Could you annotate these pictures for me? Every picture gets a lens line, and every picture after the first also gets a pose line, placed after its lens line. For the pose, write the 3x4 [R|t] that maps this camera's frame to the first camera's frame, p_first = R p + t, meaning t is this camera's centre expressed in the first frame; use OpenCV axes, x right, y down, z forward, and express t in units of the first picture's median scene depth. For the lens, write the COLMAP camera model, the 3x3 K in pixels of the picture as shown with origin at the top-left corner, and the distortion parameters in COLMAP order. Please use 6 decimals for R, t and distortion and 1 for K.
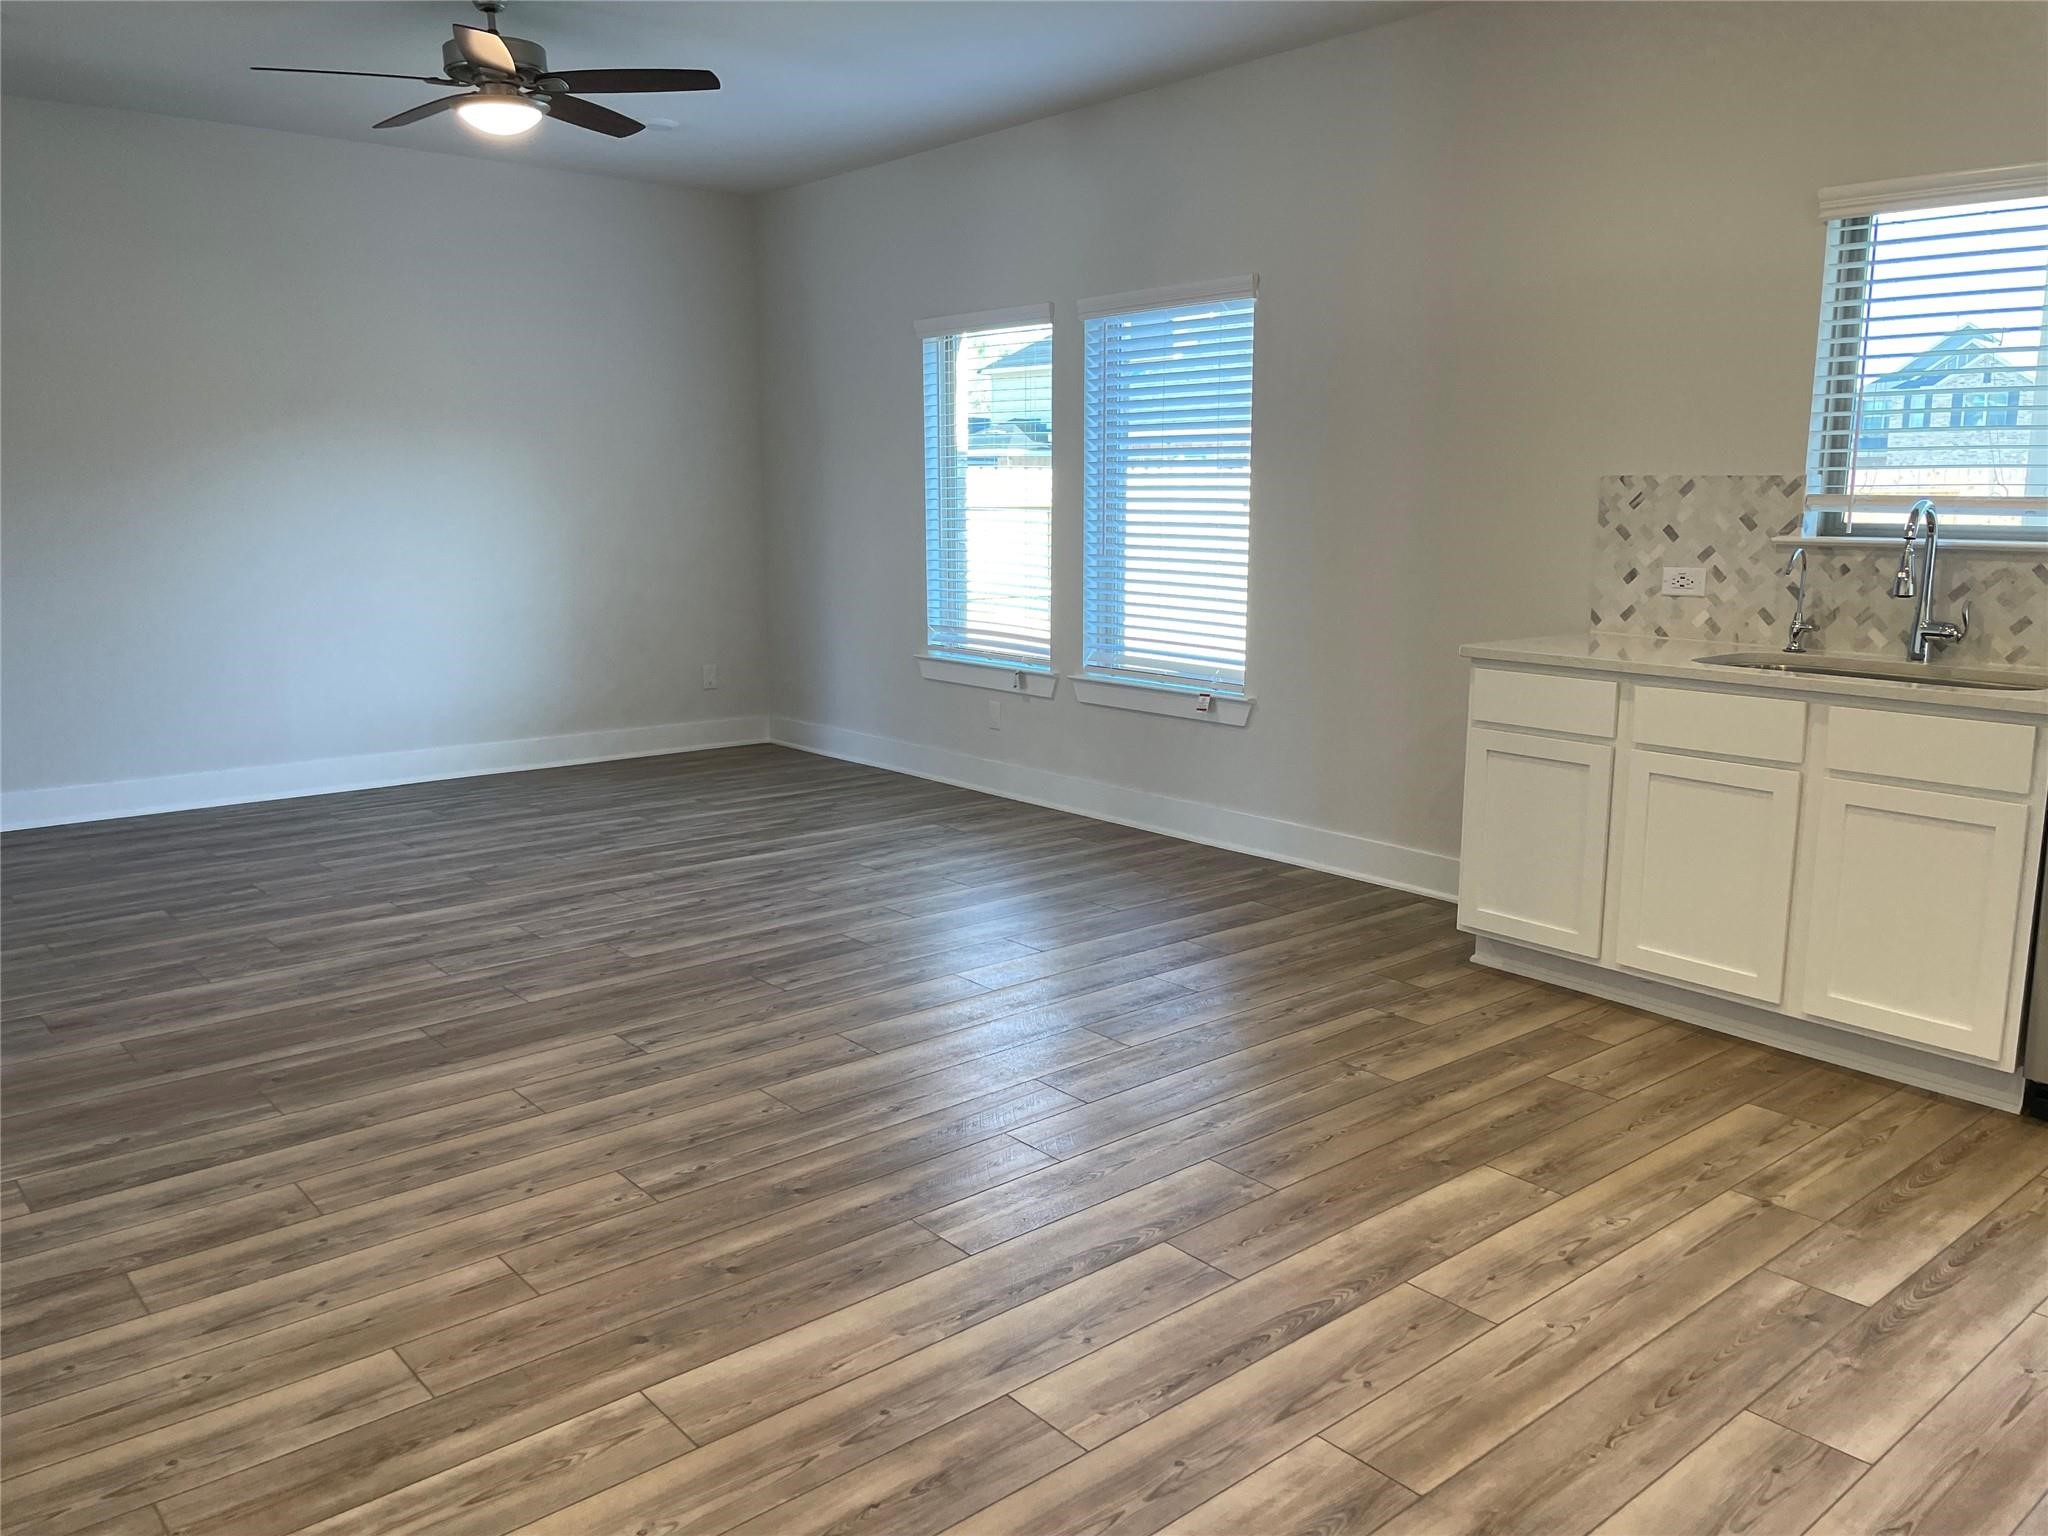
lens RADIAL K [[1548.8, 0, 1040.3], [0, 1548.8, 754.5], [0, 0, 1]] dist [0.053038, -0.046040]
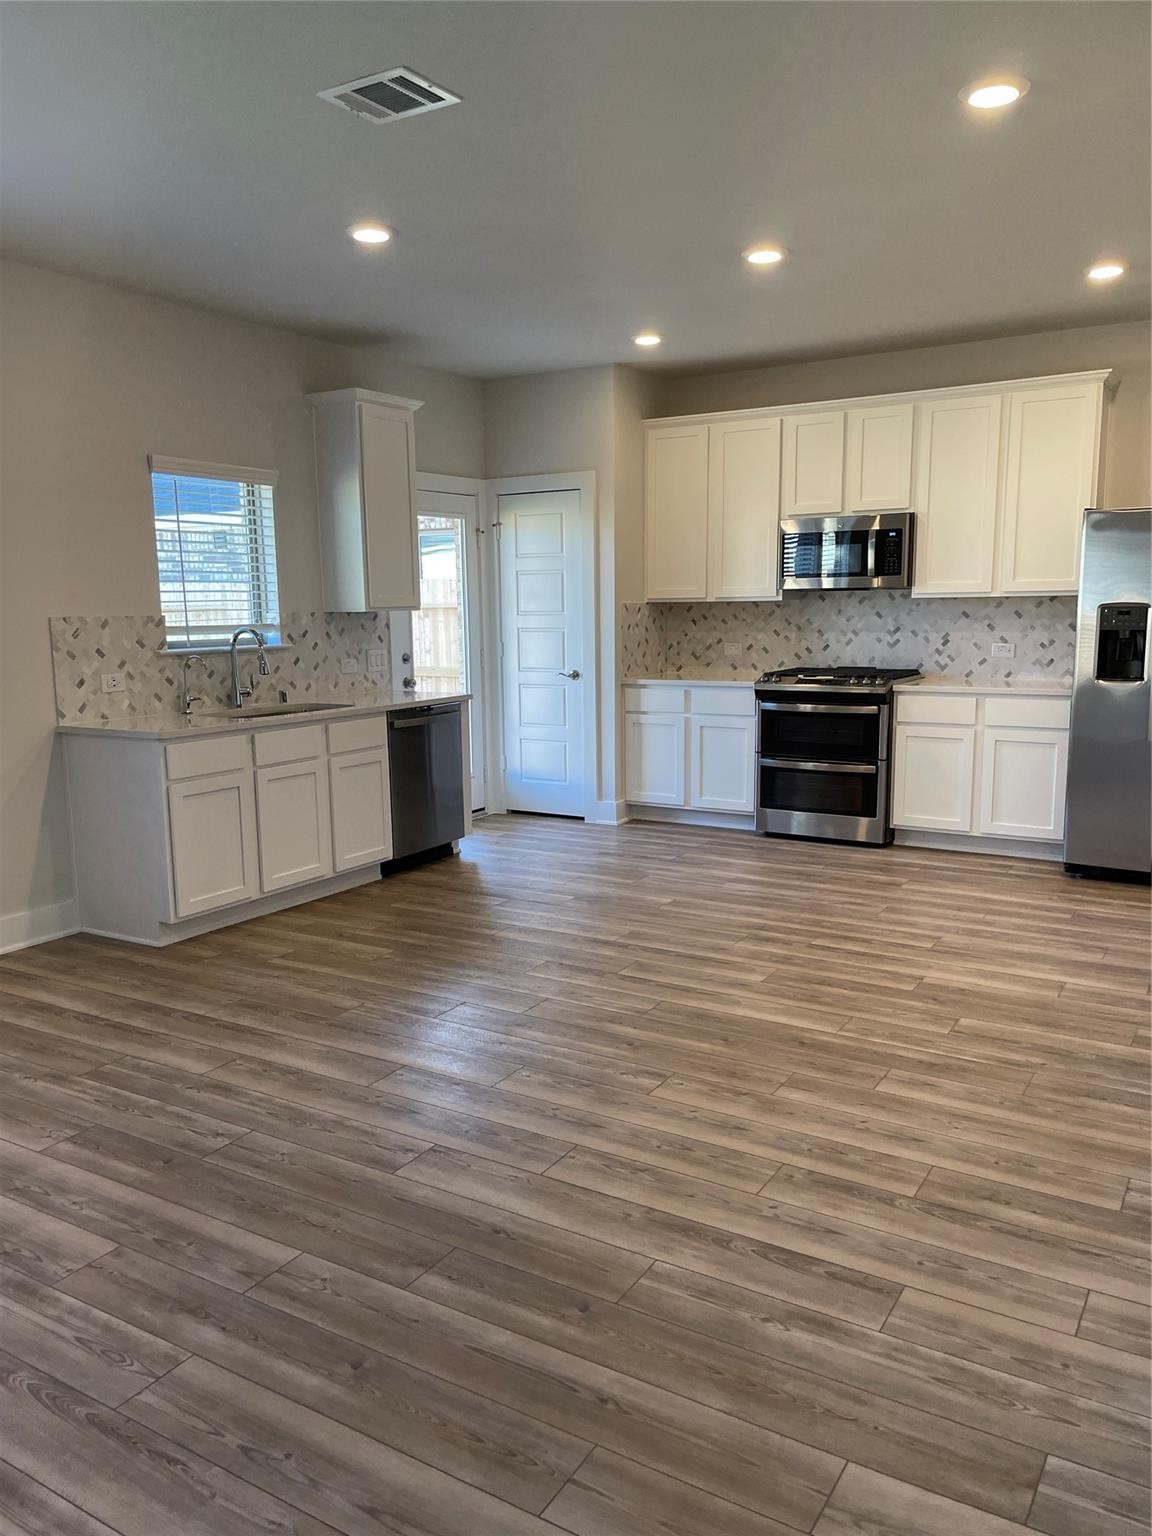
lens RADIAL K [[1161.6, 0, 580.0], [0, 1161.6, 777.1], [0, 0, 1]] dist [0.053038, -0.046040]
pose [[-0.309863, -0.141996, 0.940118, -0.983317], [0.177831, 0.962680, 0.204017, -0.200860], [-0.934003, 0.230399, -0.273048, 1.026570]]
